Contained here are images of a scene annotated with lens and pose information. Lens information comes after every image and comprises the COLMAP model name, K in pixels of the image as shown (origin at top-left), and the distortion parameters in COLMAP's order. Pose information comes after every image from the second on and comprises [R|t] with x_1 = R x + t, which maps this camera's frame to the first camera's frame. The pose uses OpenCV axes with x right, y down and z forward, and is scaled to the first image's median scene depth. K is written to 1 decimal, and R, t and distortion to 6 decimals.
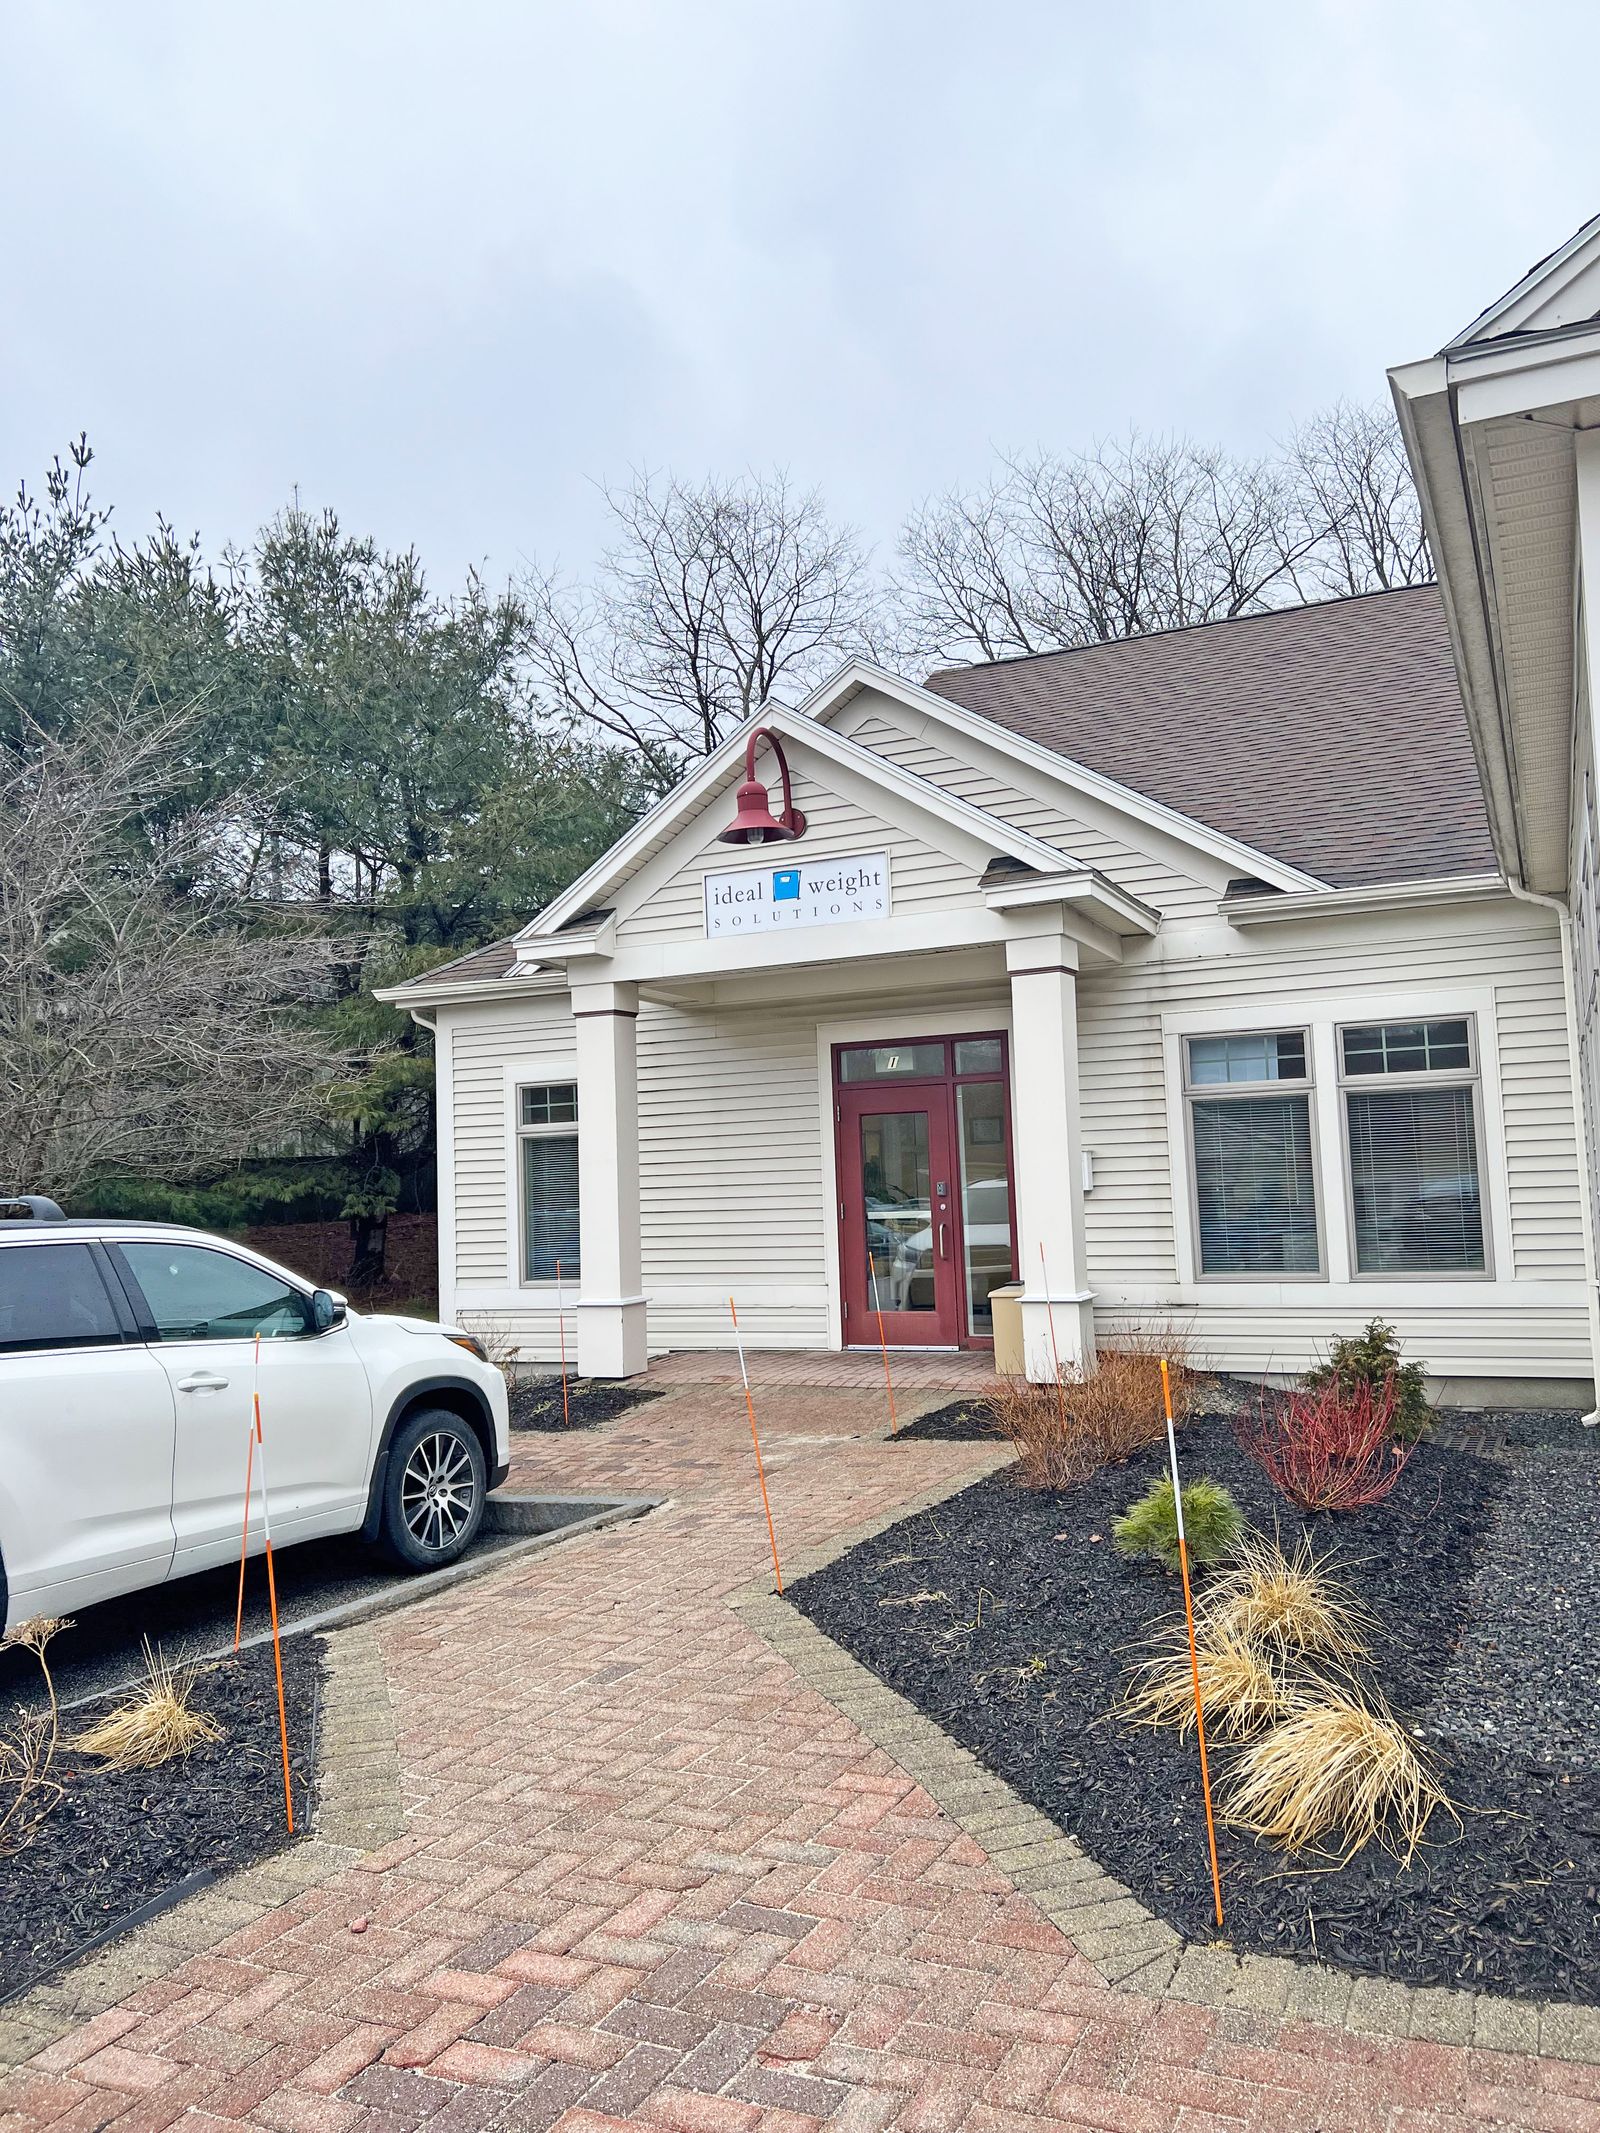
lens RADIAL K [[1585.6, 0, 800.0], [0, 1585.6, 1066.5], [0, 0, 1]] dist [0.061521, -0.002681]
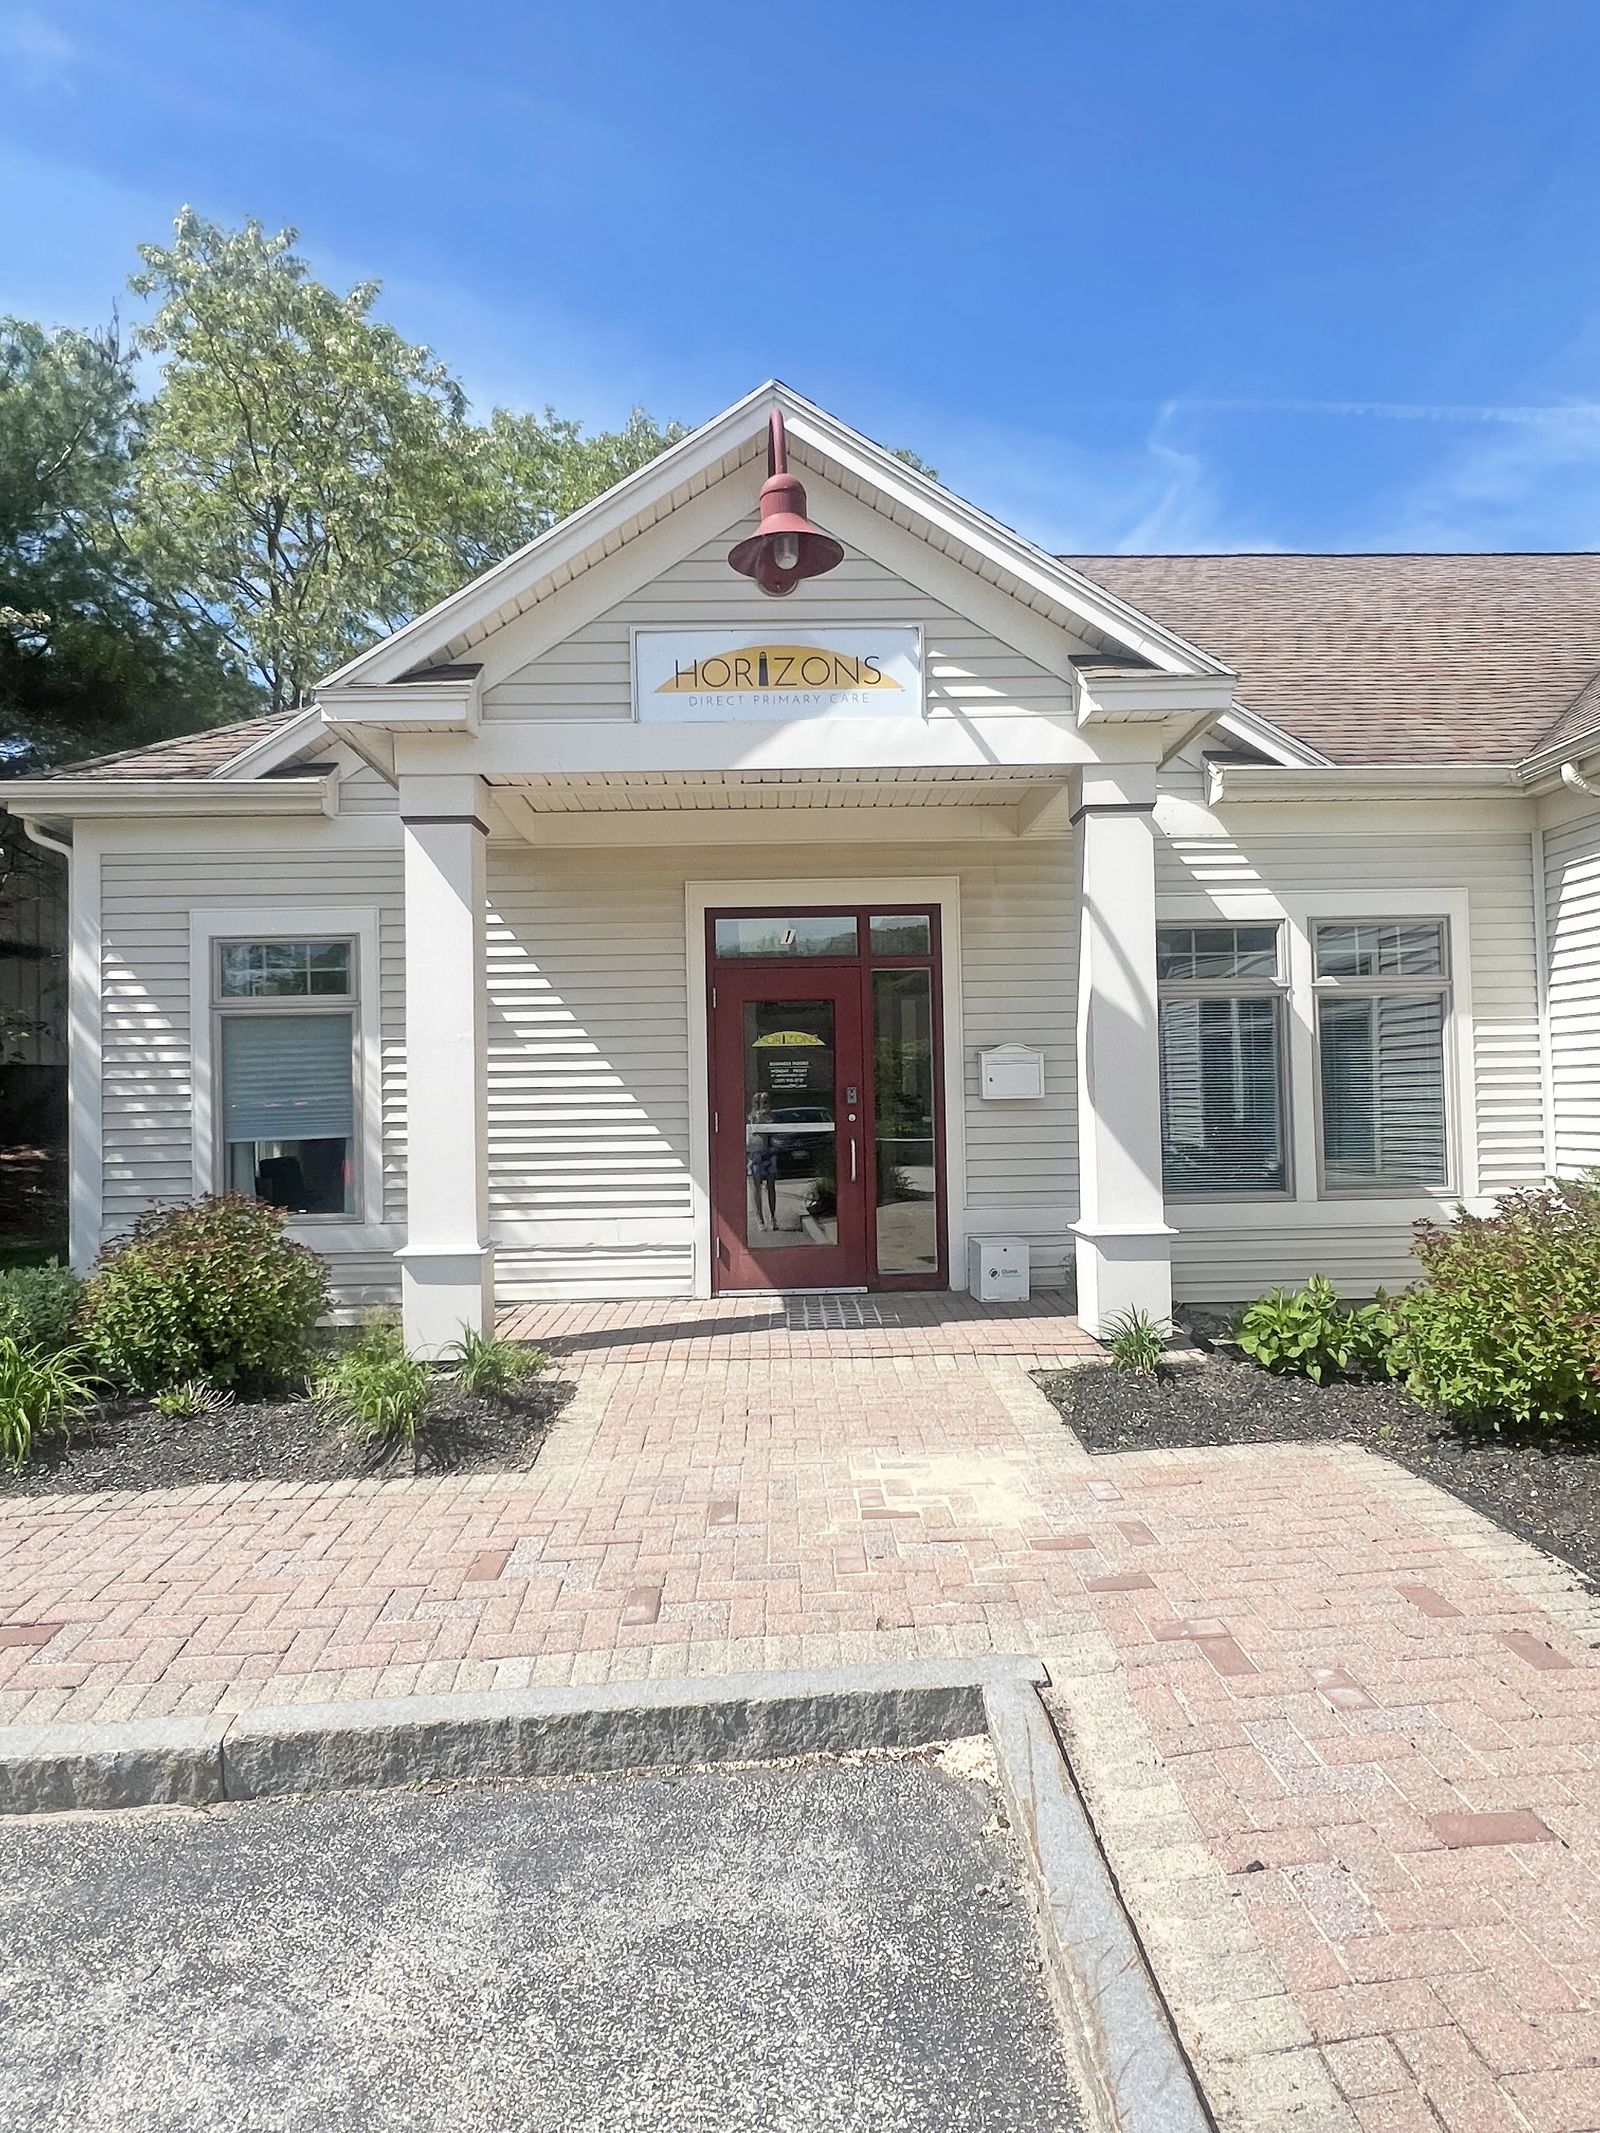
lens RADIAL K [[1216.2, 0, 800.0], [0, 1216.2, 1066.5], [0, 0, 1]] dist [0.001020, 0.000593]
pose [[0.891020, 0.030240, 0.452957, -0.227609], [-0.044635, 0.998780, 0.021124, 0.053417], [-0.451765, -0.039039, 0.891282, 0.485892]]
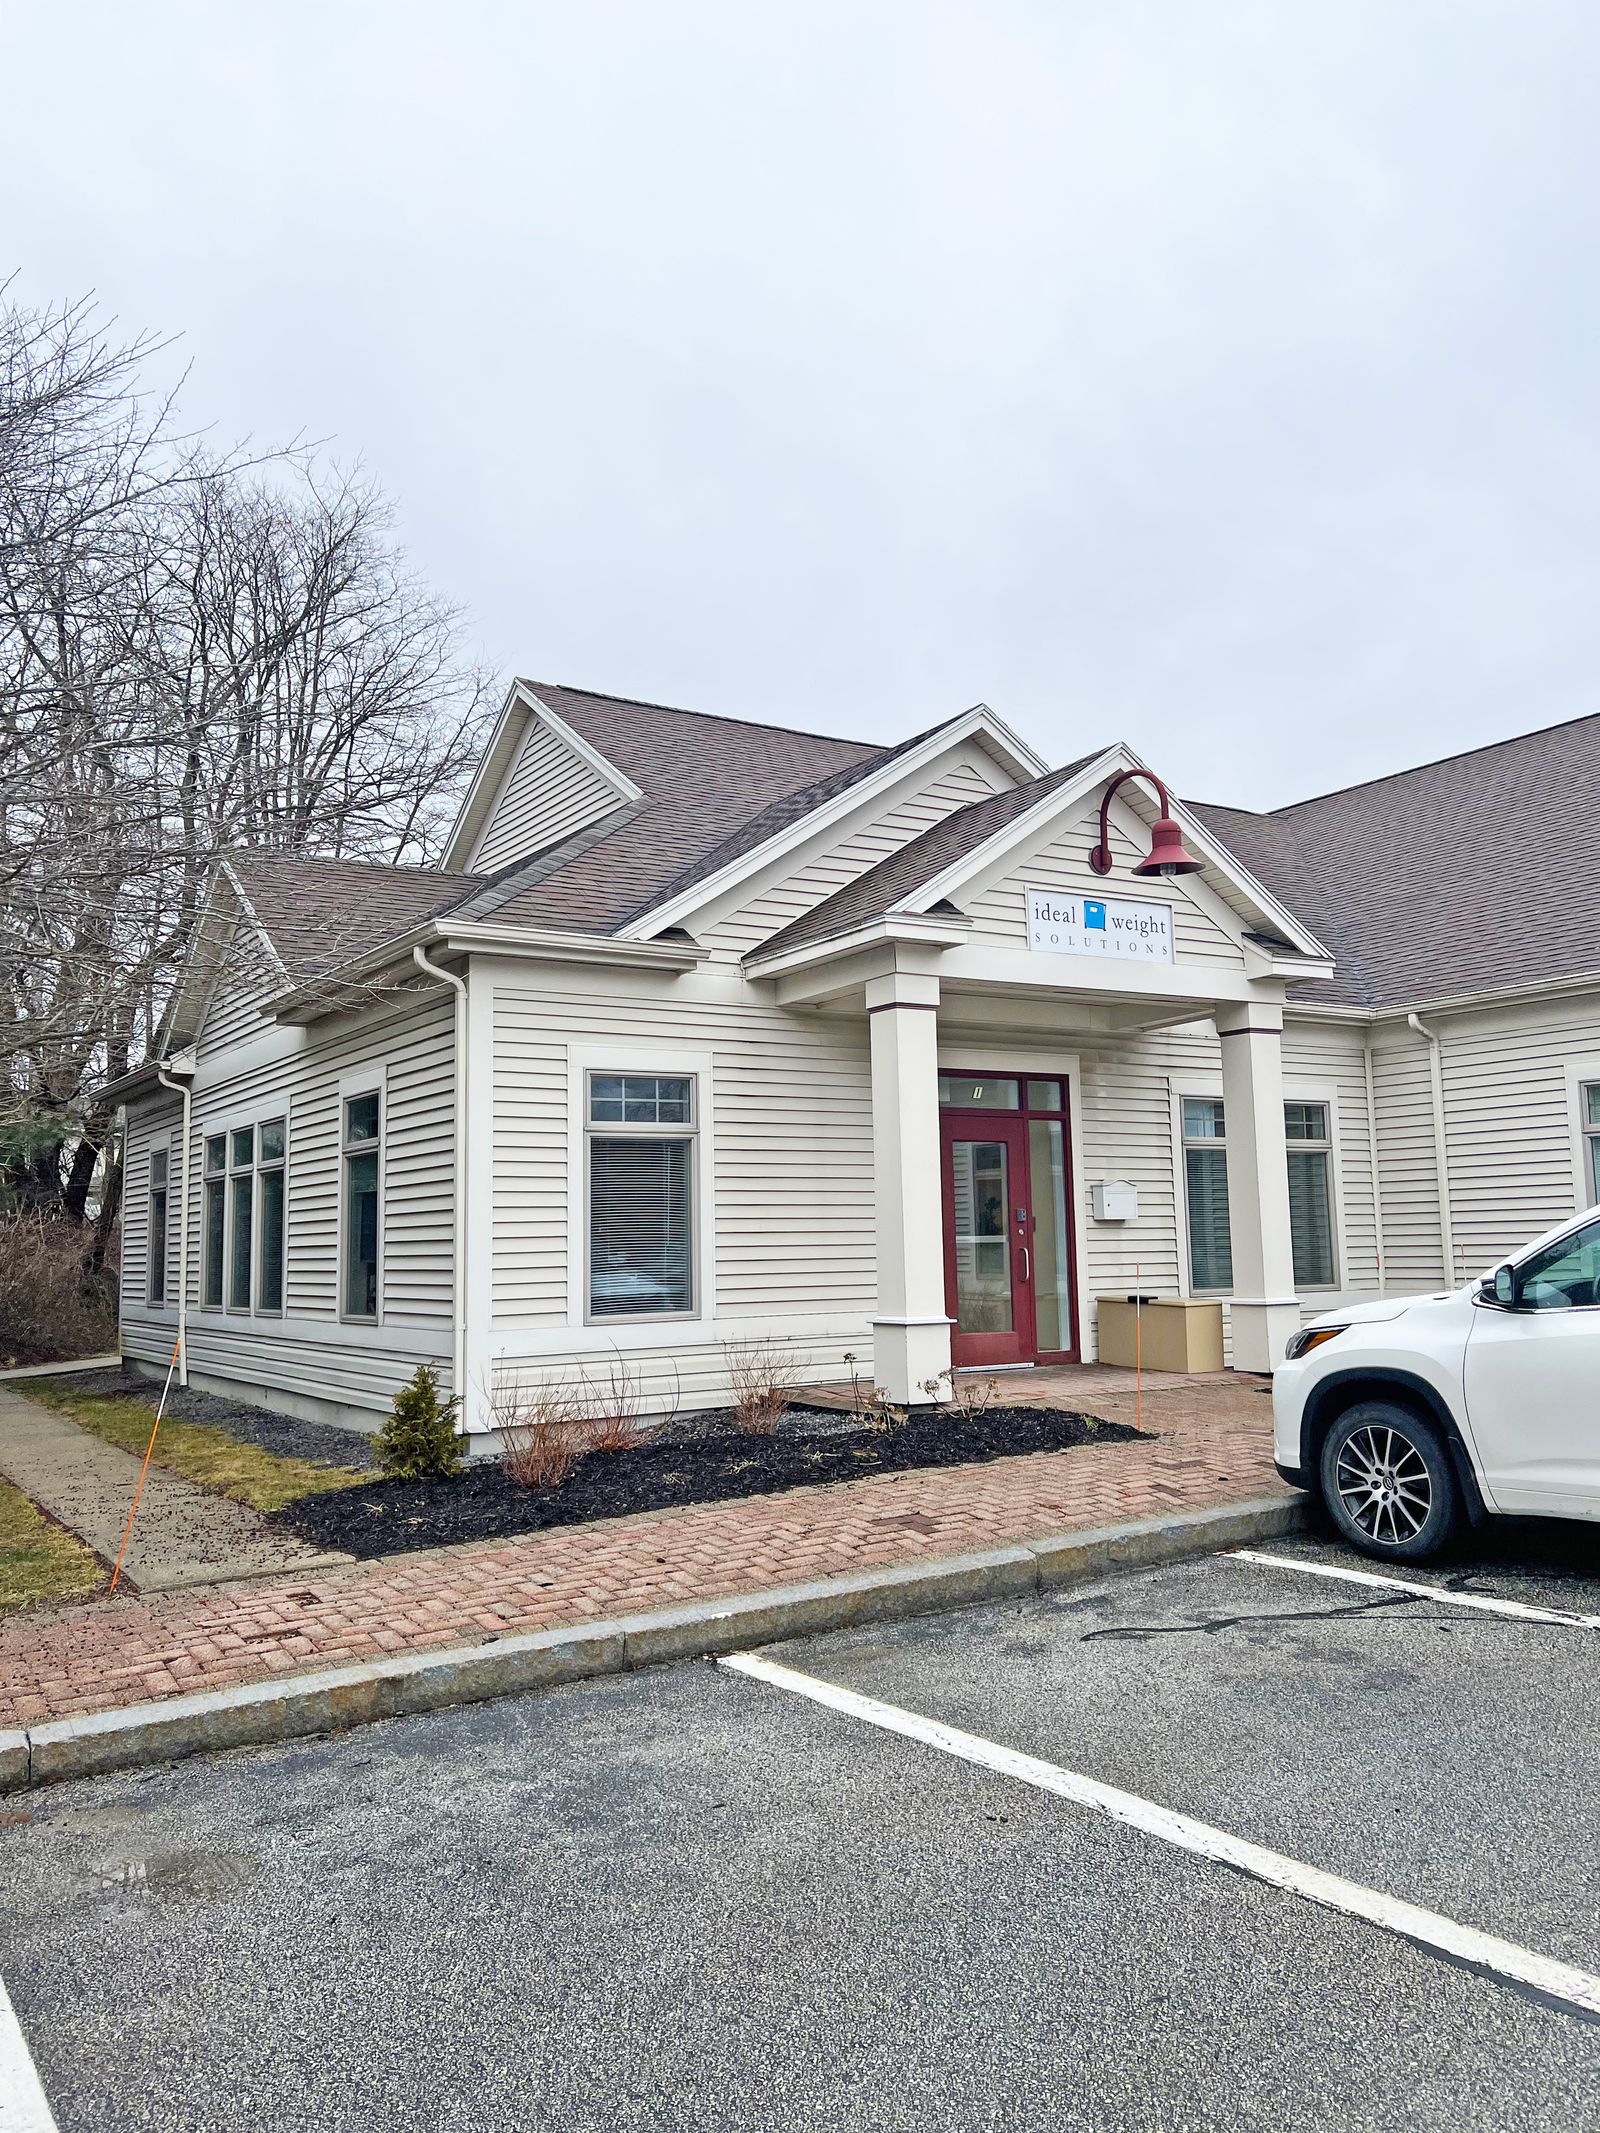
lens RADIAL K [[1585.6, 0, 800.0], [0, 1585.6, 1066.5], [0, 0, 1]] dist [0.061521, -0.002681]
pose [[0.548529, 0.117181, 0.827880, -0.941781], [-0.063903, 0.993110, -0.098228, 0.097582], [-0.833686, 0.000976, 0.552237, 0.561587]]
